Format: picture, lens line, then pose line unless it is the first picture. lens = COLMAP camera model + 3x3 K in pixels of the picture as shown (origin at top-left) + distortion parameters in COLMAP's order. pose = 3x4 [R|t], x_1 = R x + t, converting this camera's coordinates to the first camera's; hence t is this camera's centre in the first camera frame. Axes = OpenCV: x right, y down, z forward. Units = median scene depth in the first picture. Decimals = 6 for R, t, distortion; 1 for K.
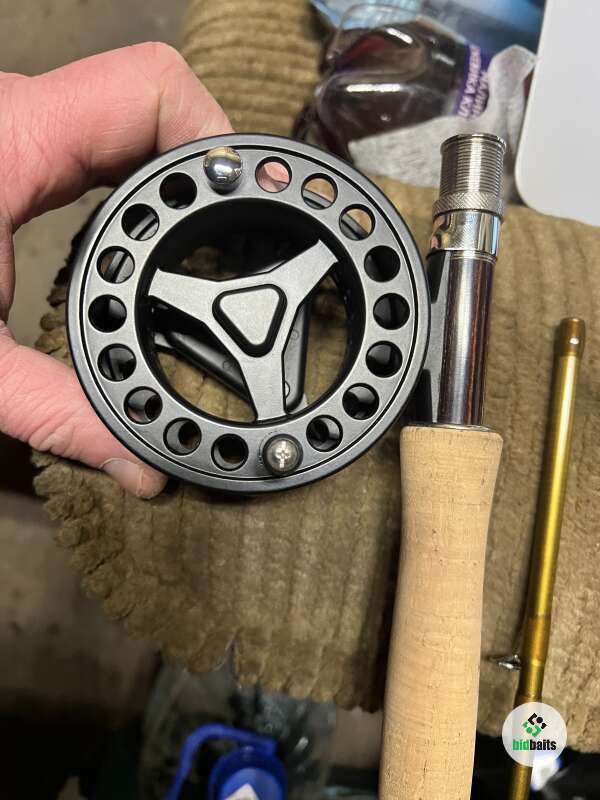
lens RADIAL K [[609.8, 0, 300.0], [0, 609.8, 400.0], [0, 0, 1]] dist [-0.011327, -0.003002]
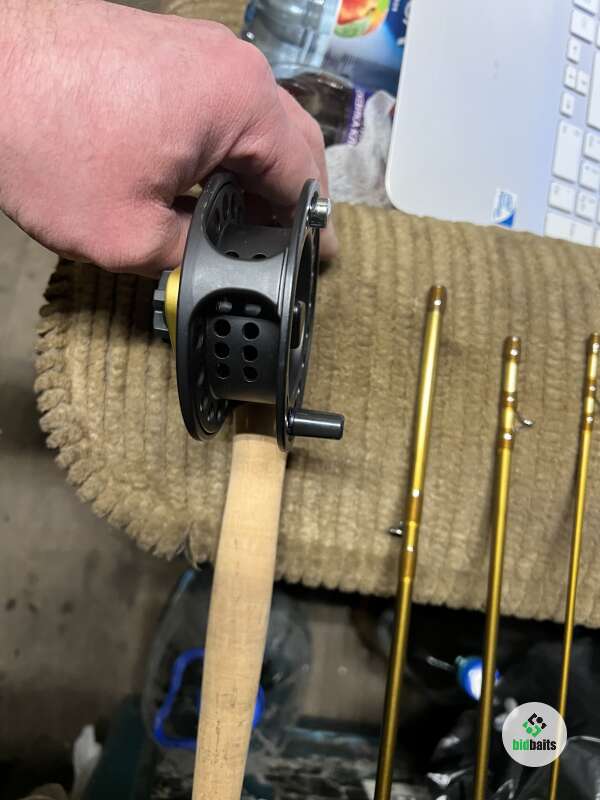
lens RADIAL K [[600.9, 0, 300.0], [0, 600.9, 400.0], [0, 0, 1]] dist [0.044245, -0.077558]
pose [[0.998352, -0.057031, -0.006313, 0.162451], [0.056884, 0.998153, -0.021337, 0.132509], [0.007518, 0.020943, 0.999752, -0.365527]]
